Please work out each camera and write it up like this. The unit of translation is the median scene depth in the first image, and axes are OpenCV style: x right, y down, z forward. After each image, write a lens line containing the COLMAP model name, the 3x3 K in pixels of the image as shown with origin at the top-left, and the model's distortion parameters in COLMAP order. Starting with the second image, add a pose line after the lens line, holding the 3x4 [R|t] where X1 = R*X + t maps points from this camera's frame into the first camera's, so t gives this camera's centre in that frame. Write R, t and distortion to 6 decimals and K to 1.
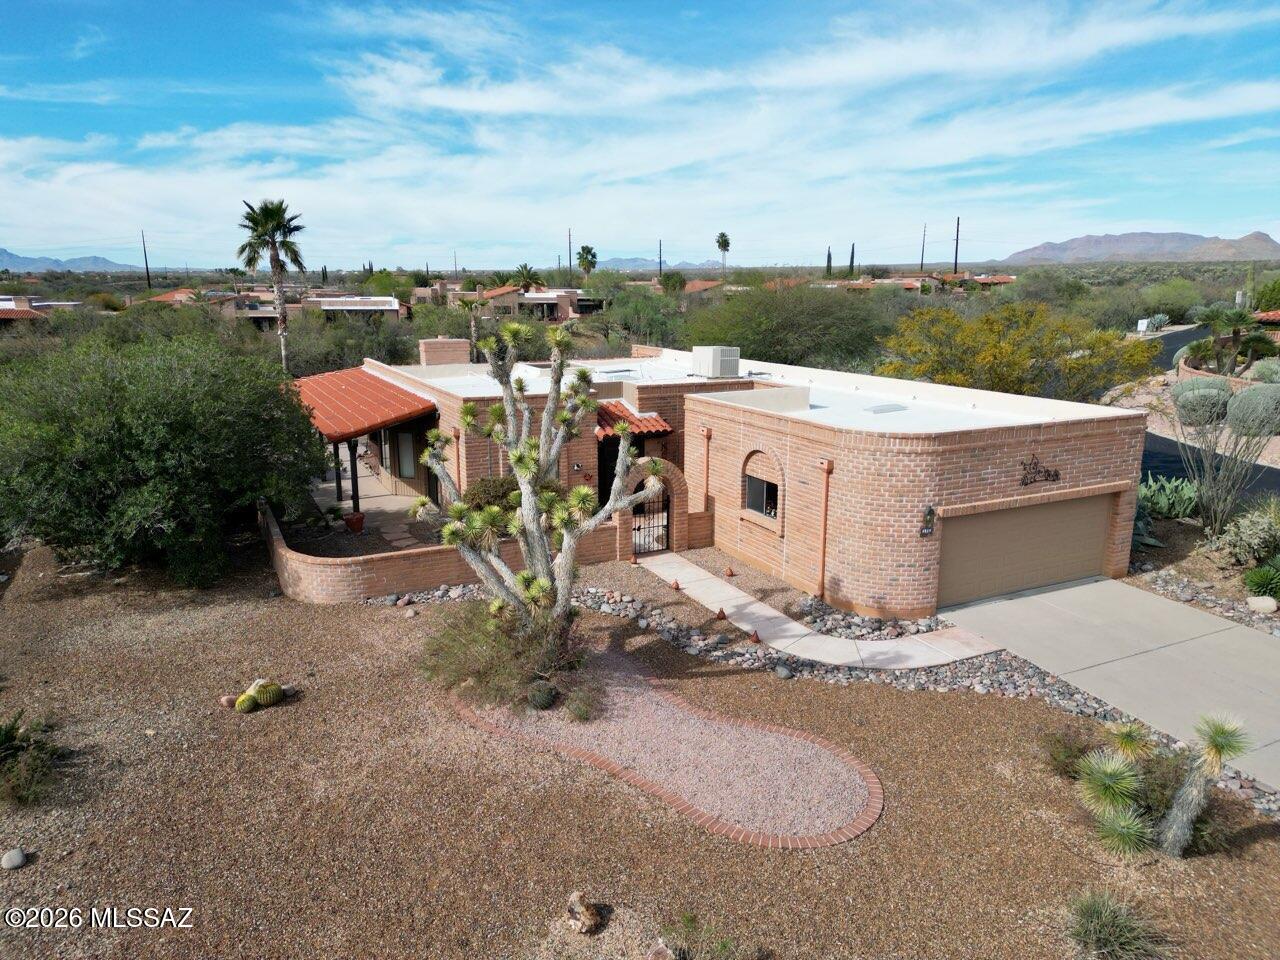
lens RADIAL K [[877.5, 0, 640.0], [0, 877.5, 480.0], [0, 0, 1]] dist [0.063231, -0.068625]
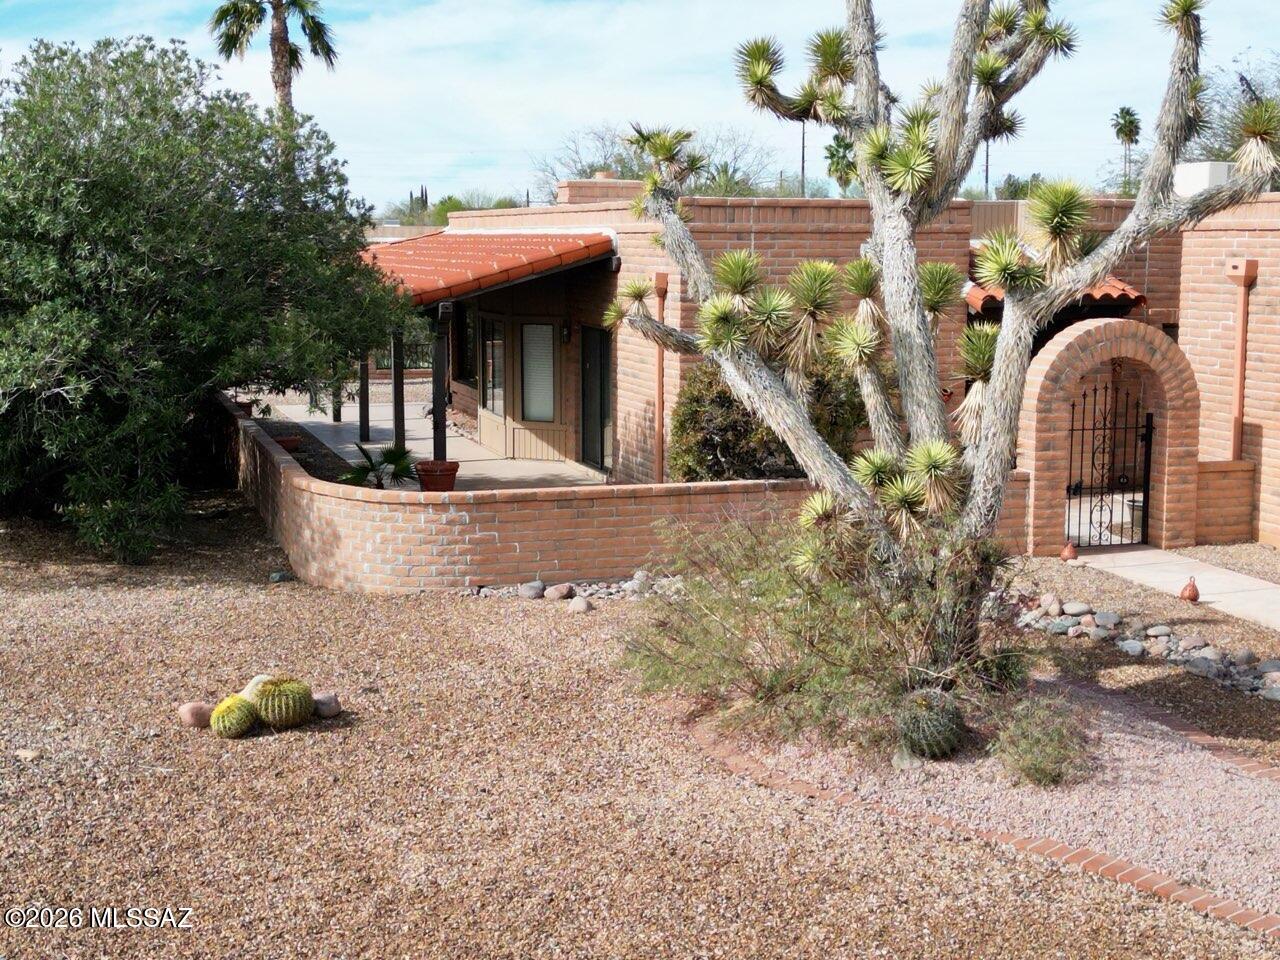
lens RADIAL K [[1750.3, 0, 640.0], [0, 1750.3, 480.0], [0, 0, 1]] dist [0.204591, -0.689772]
pose [[0.986554, 0.019267, -0.162298, -0.106351], [-0.033029, 0.996041, -0.082526, 0.190089], [0.160065, 0.086777, 0.983285, 0.168051]]
